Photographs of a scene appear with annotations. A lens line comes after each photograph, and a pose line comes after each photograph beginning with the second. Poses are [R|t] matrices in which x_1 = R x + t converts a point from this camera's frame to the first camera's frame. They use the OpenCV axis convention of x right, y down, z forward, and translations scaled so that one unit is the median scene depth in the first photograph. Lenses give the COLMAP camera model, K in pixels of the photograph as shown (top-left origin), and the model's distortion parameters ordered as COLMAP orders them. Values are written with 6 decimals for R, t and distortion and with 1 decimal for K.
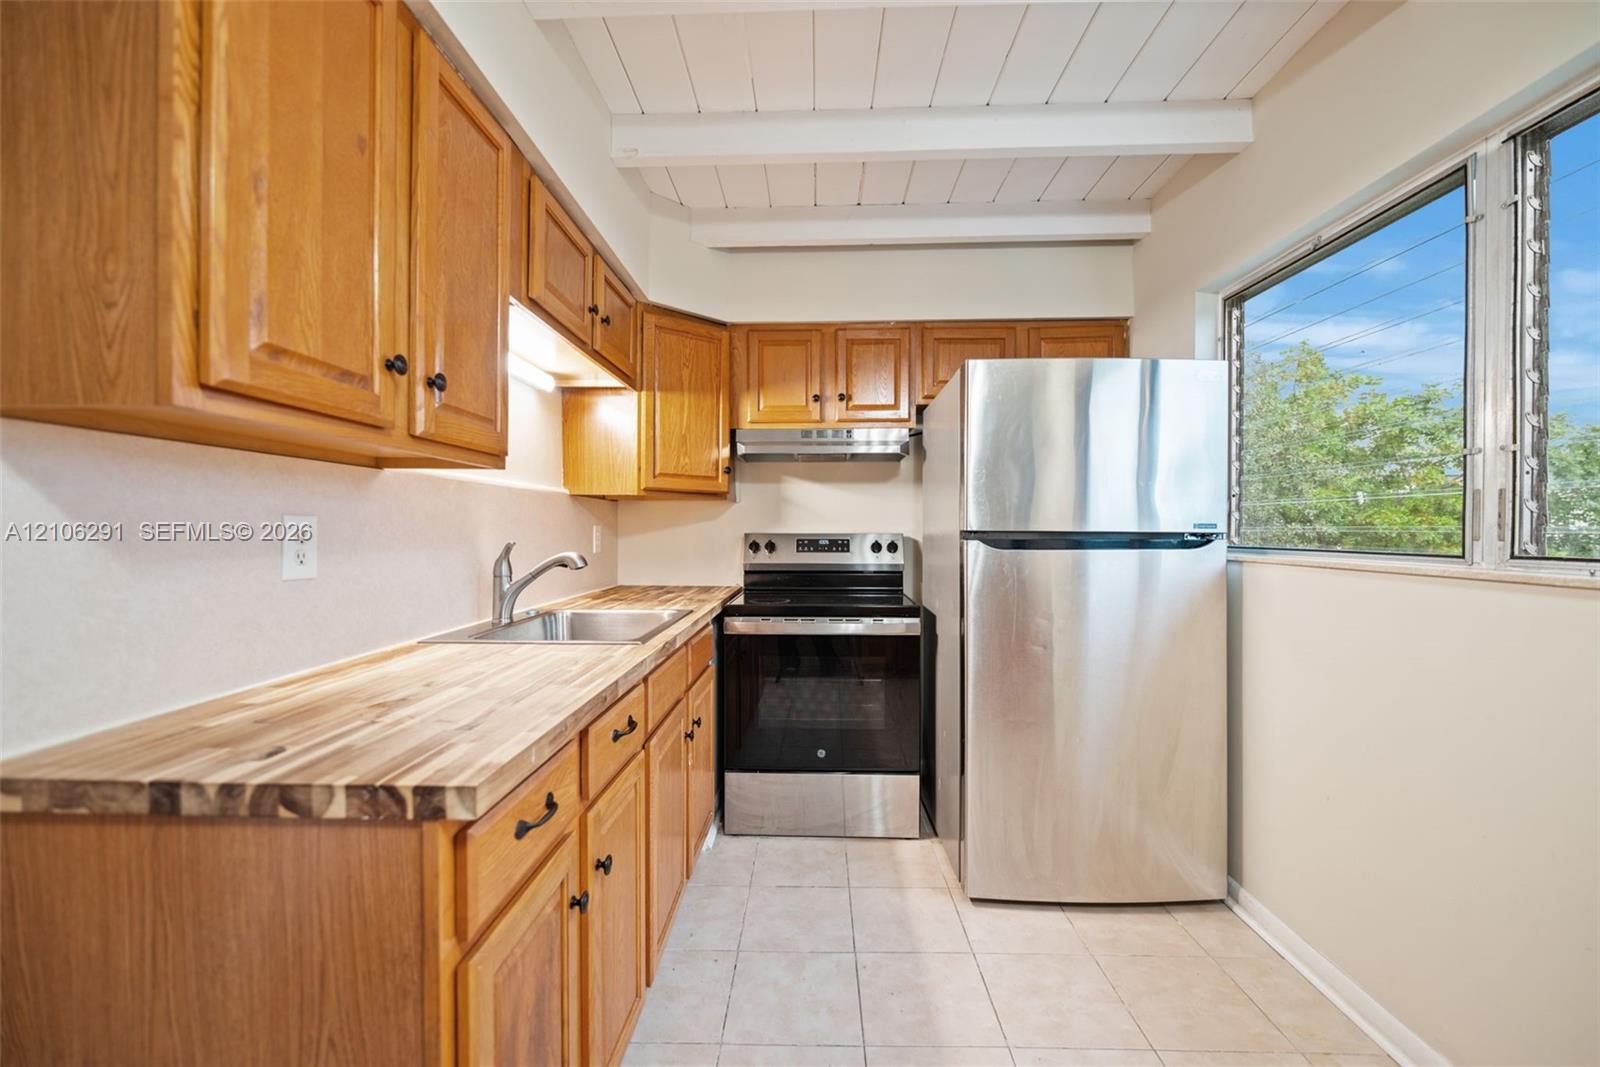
lens RADIAL K [[635.9, 0, 797.5], [0, 635.9, 534.9], [0, 0, 1]] dist [-0.006741, -0.001954]
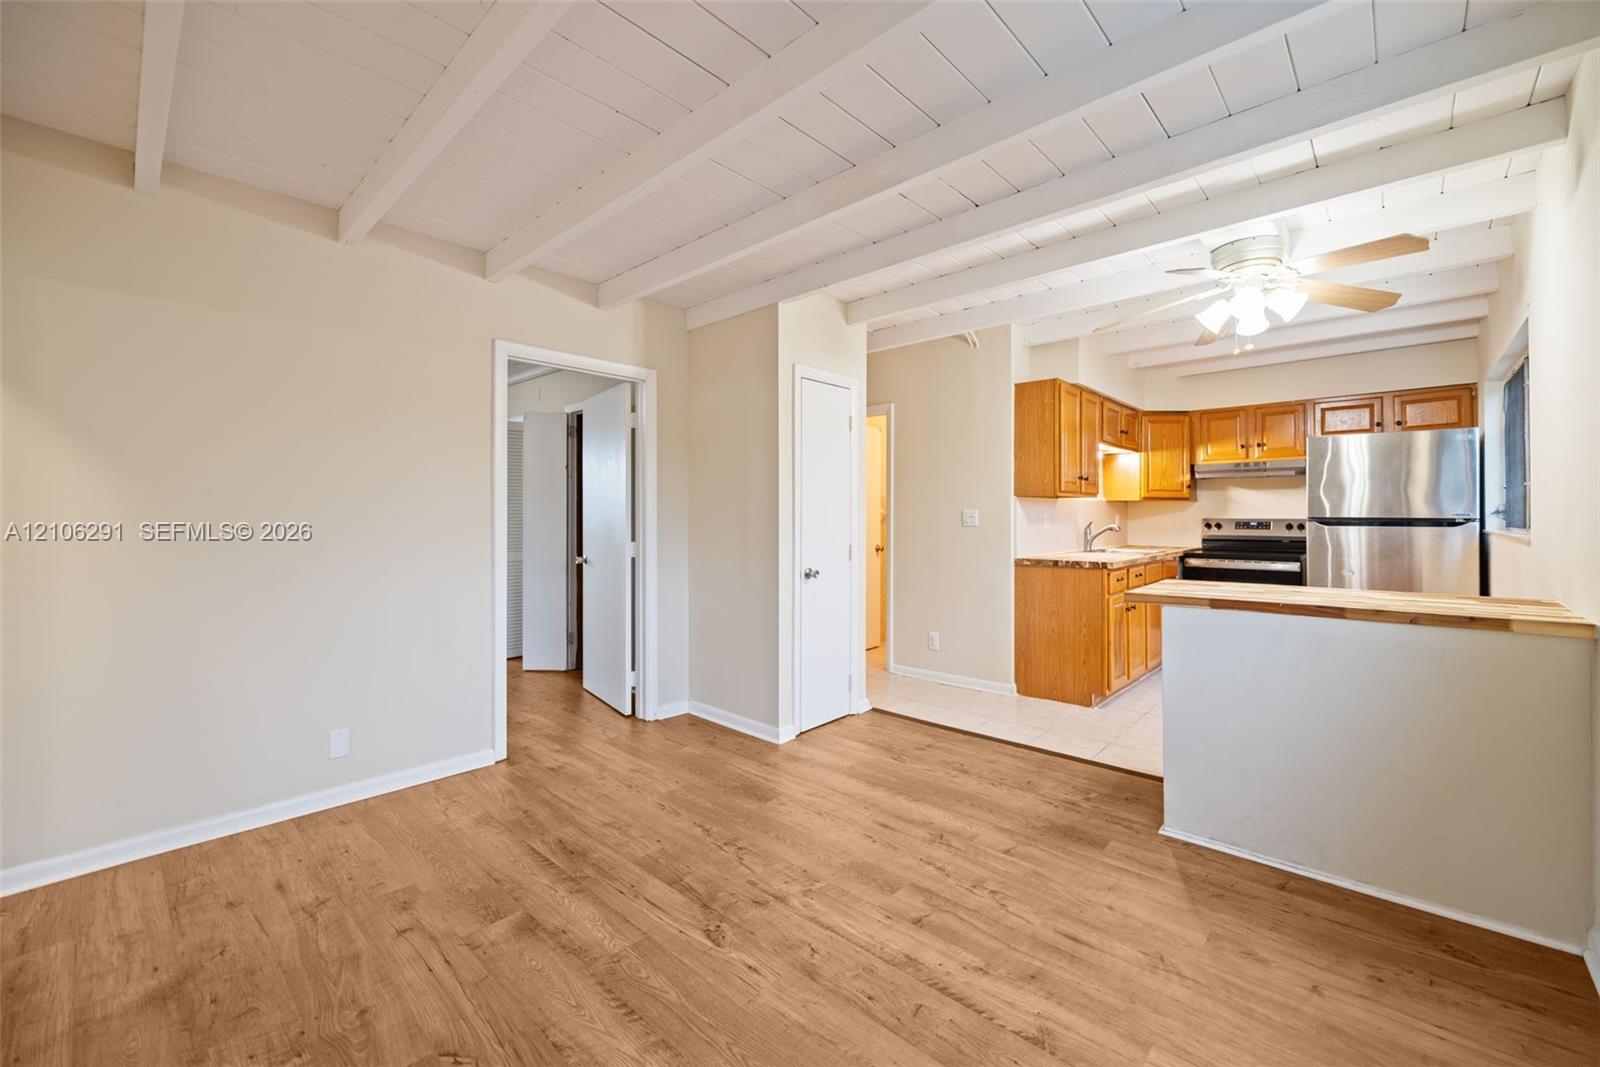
lens RADIAL K [[635.9, 0, 817.8], [0, 635.9, 512.7], [0, 0, 1]] dist [-0.006741, -0.001954]
pose [[0.761850, -0.004282, -0.647739, 0.328663], [-0.004038, 0.999927, -0.011359, 0.007520], [0.647740, 0.011269, 0.761778, -1.428480]]
